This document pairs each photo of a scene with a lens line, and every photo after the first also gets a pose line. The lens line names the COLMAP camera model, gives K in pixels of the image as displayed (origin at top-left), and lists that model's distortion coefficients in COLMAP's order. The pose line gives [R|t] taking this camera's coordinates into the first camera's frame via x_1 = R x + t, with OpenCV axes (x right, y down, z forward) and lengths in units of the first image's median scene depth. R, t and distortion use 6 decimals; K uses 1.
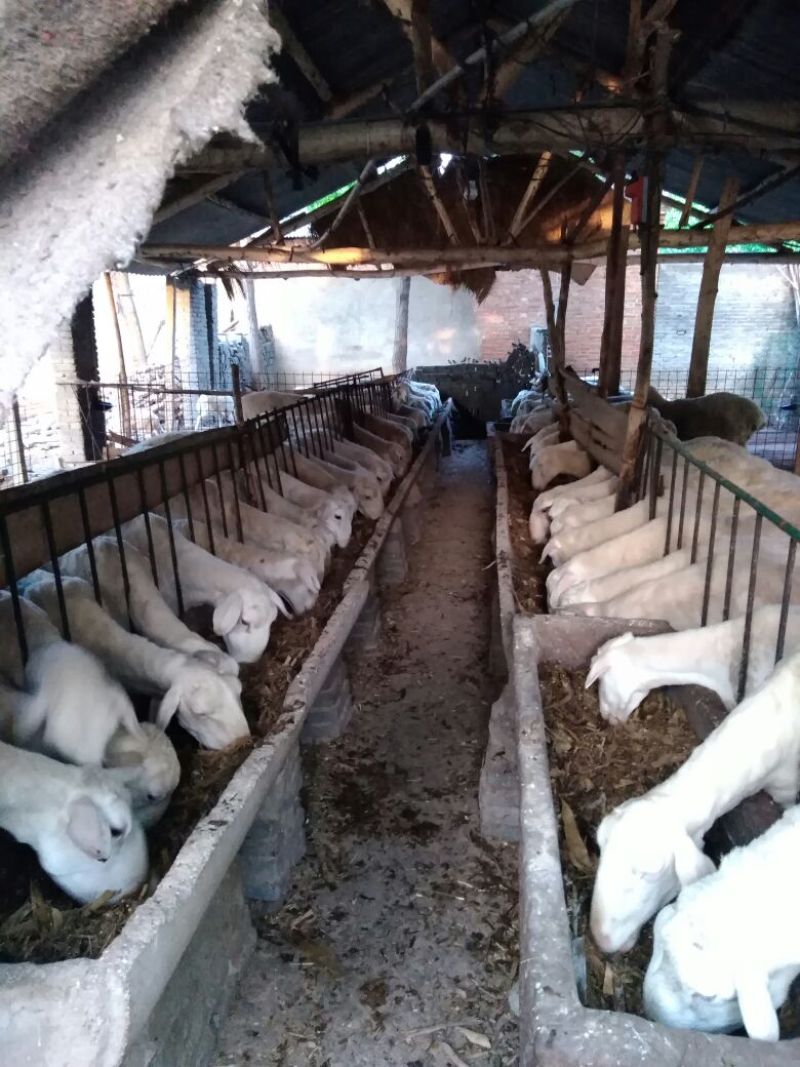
lens RADIAL K [[798.7, 0, 399.9], [0, 798.7, 539.9], [0, 0, 1]] dist [0.024500, -0.002249]
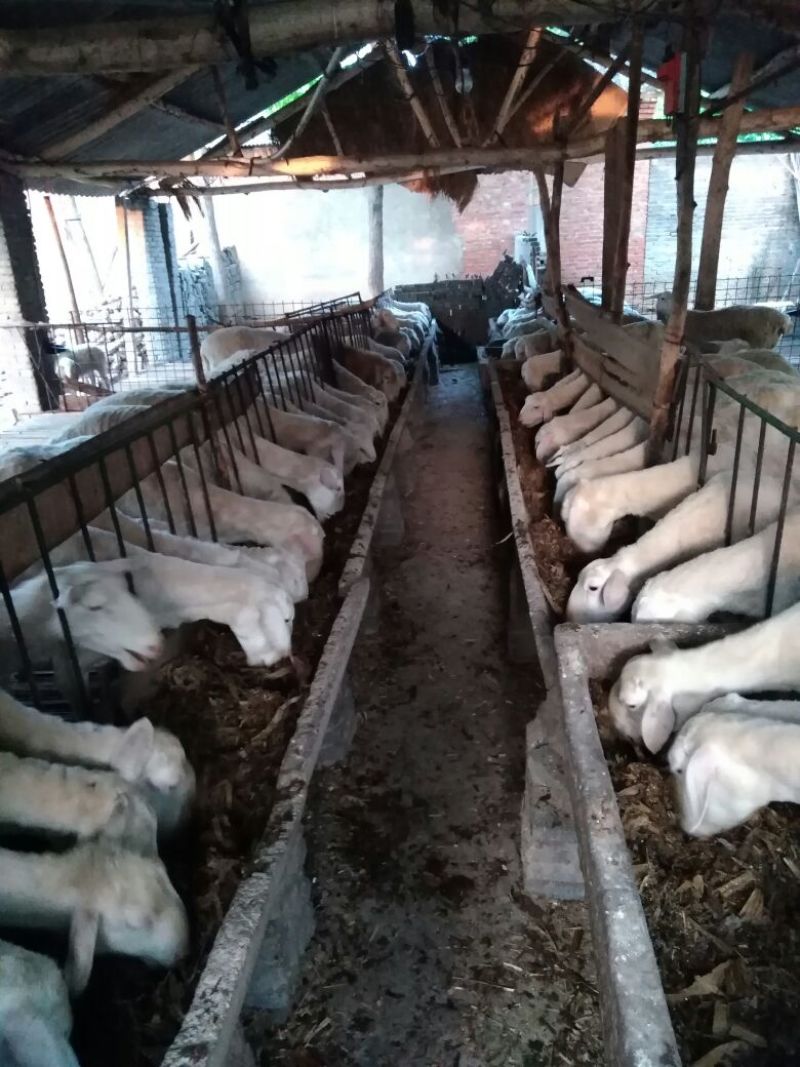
lens RADIAL K [[801.4, 0, 398.3], [0, 801.4, 537.7], [0, 0, 1]] dist [0.015410, 0.000294]
pose [[0.998534, -0.051798, 0.015739, -0.016245], [0.049968, 0.993709, 0.100226, -0.059921], [-0.020831, -0.099293, 0.994840, 0.142247]]
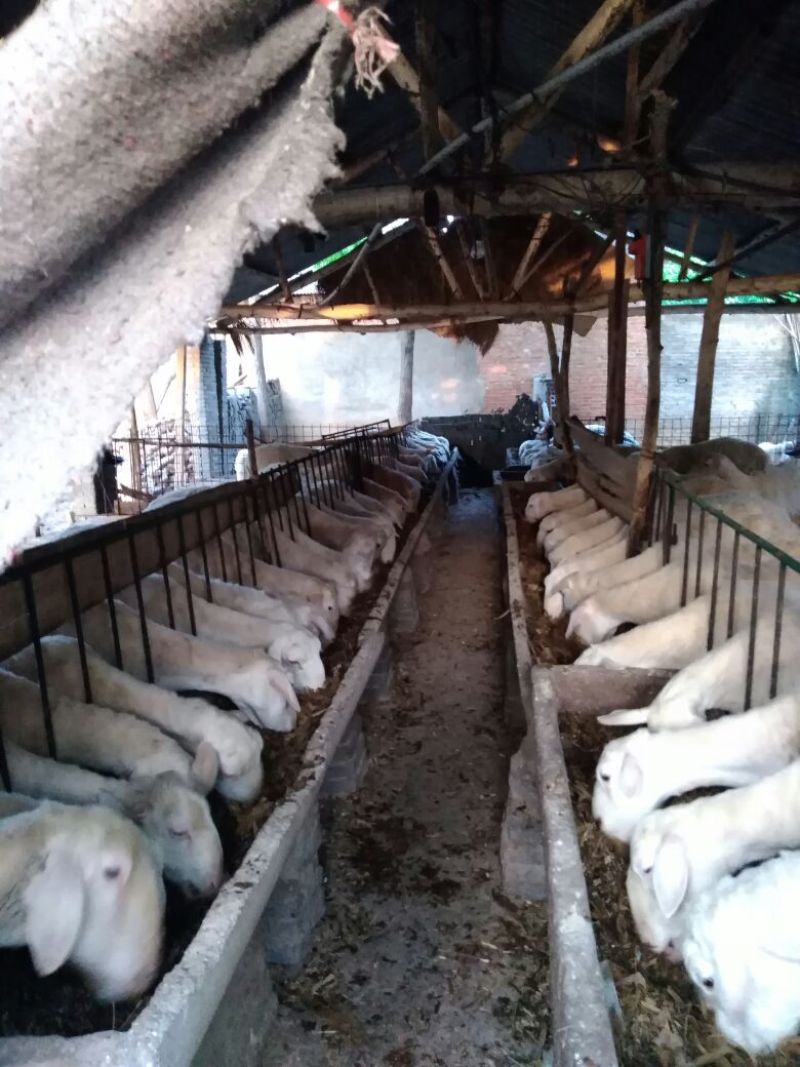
lens RADIAL K [[796.3, 0, 398.5], [0, 796.3, 538.7], [0, 0, 1]] dist [0.026097, -0.004216]
pose [[0.999903, -0.011638, -0.007666, -0.009876], [0.011150, 0.998077, -0.060983, -0.003922], [0.008361, 0.060892, 0.998109, -0.002516]]
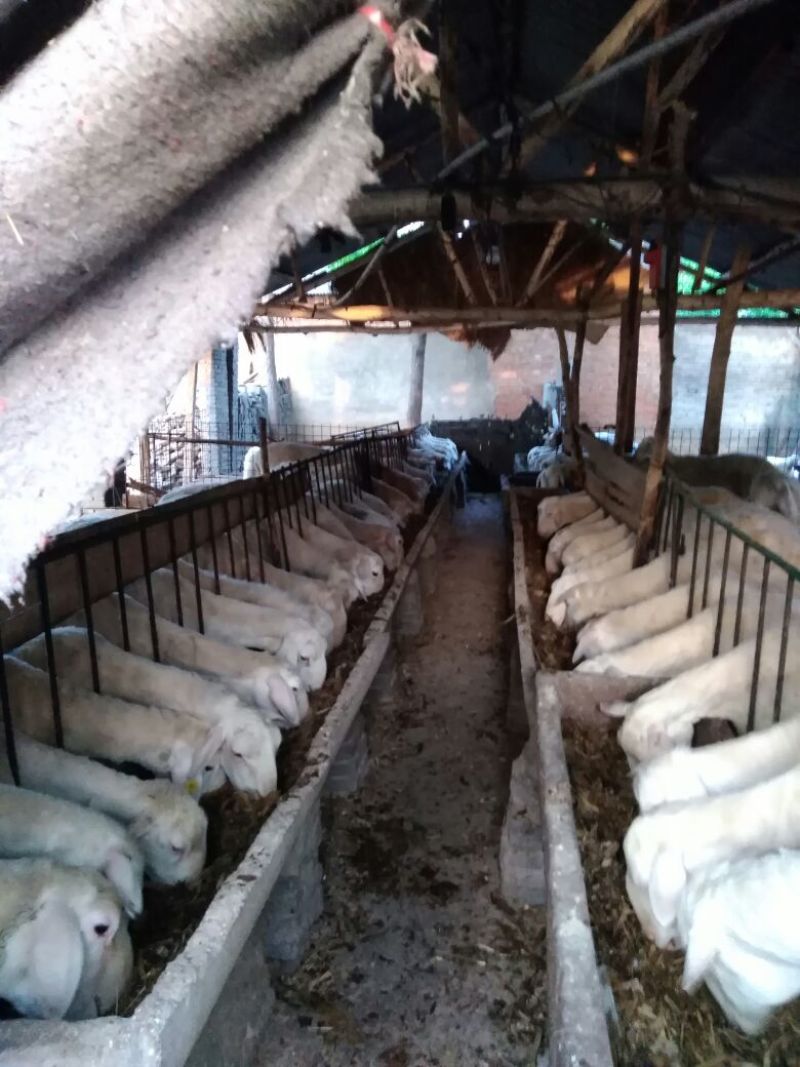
lens RADIAL K [[796.6, 0, 398.7], [0, 796.6, 537.5], [0, 0, 1]] dist [0.023143, 0.000681]
pose [[0.999734, 0.018750, -0.013426, -0.013540], [-0.019589, 0.997669, -0.065366, -0.002813], [0.012169, 0.065612, 0.997771, -0.006135]]
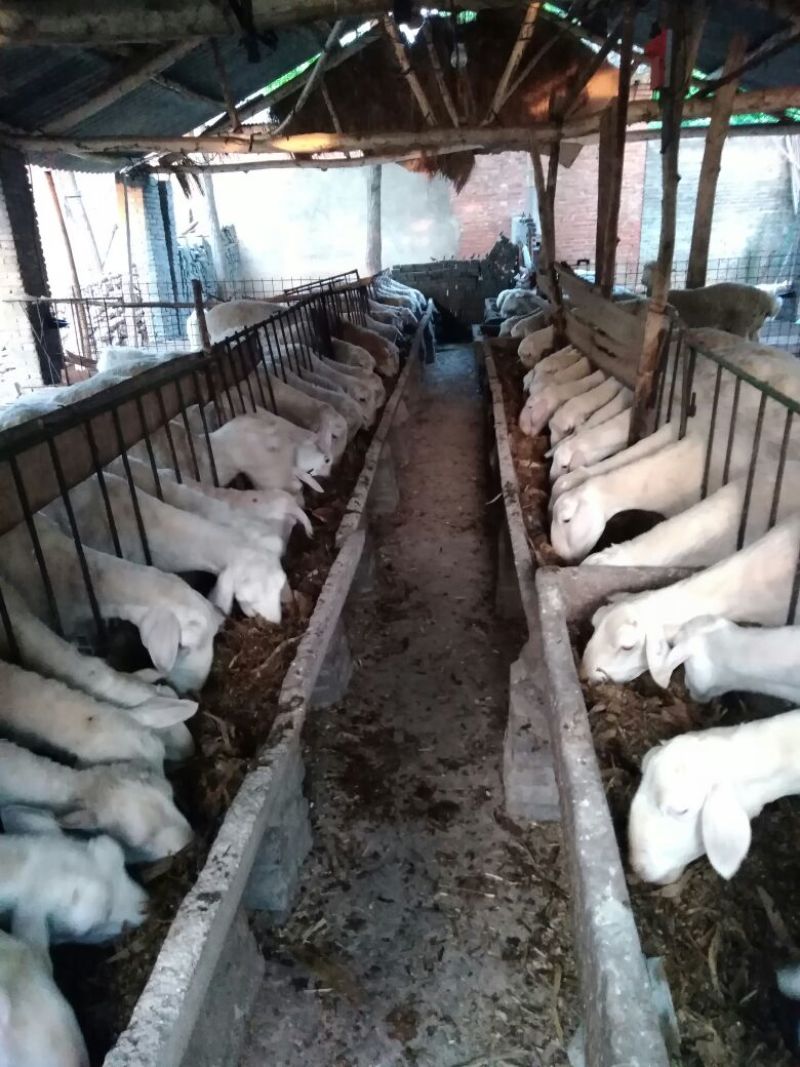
lens RADIAL K [[796.3, 0, 398.5], [0, 796.3, 538.7], [0, 0, 1]] dist [0.026097, -0.004216]
pose [[0.998783, -0.045279, 0.019564, -0.015874], [0.042613, 0.991849, 0.120081, -0.035216], [-0.024841, -0.119102, 0.992571, 0.101871]]
